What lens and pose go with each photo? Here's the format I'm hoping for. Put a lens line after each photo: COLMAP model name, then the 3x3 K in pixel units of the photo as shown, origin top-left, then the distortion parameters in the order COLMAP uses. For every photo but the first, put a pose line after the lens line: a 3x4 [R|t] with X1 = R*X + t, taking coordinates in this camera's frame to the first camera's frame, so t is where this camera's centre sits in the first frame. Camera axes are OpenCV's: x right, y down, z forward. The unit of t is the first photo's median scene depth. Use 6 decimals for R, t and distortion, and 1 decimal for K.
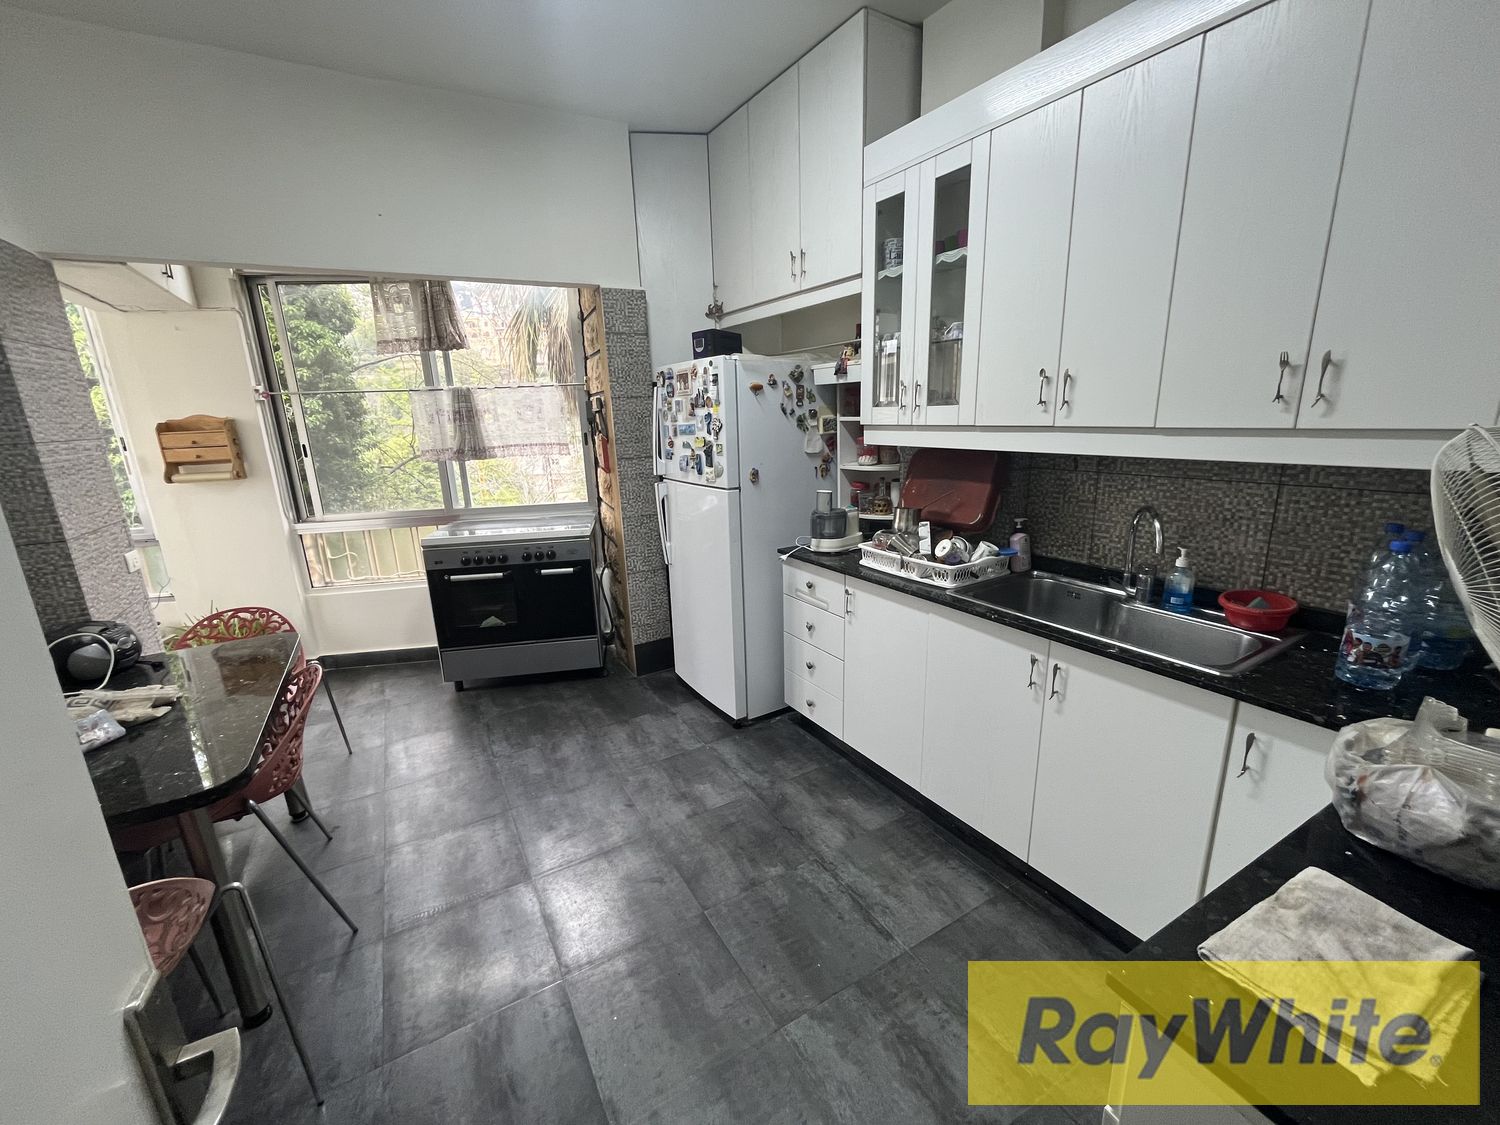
lens RADIAL K [[605.6, 0, 750.1], [0, 605.6, 564.5], [0, 0, 1]] dist [-0.001296, 0.000397]
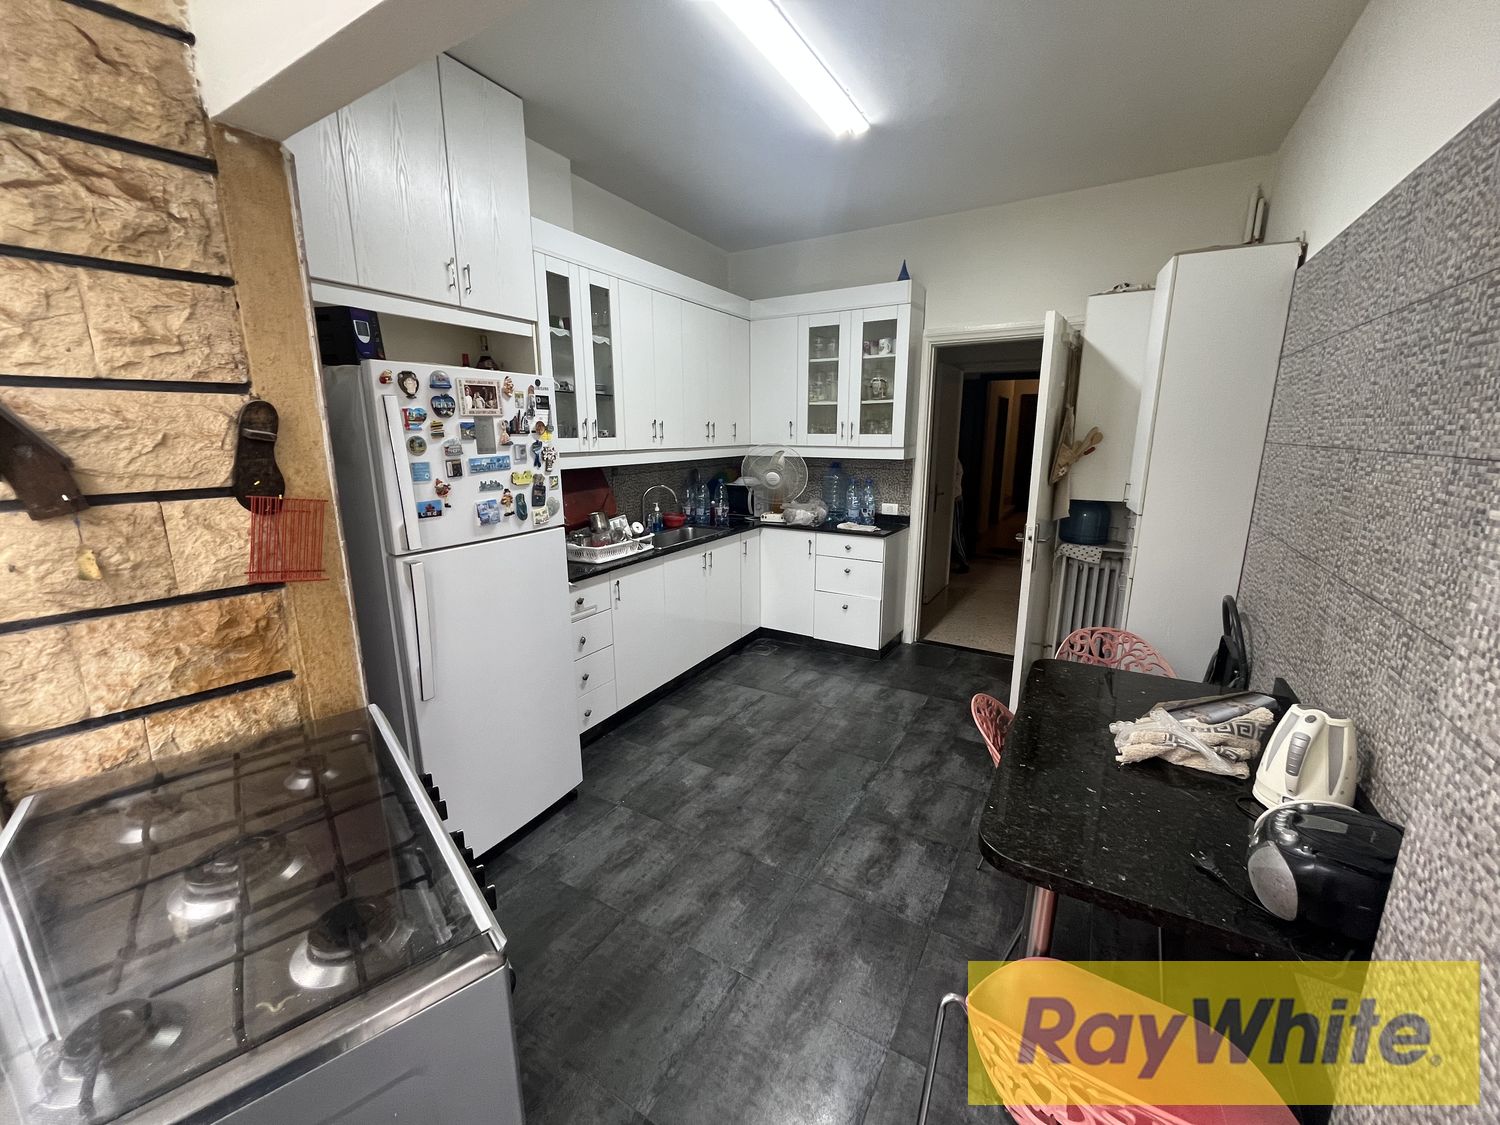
lens RADIAL K [[605.6, 0, 750.3], [0, 605.6, 565.8], [0, 0, 1]] dist [-0.001296, 0.000397]
pose [[-0.491218, -0.154987, 0.857137, -1.034574], [0.238572, 0.922473, 0.303524, -0.299406], [-0.837728, 0.353585, -0.416160, 1.265868]]
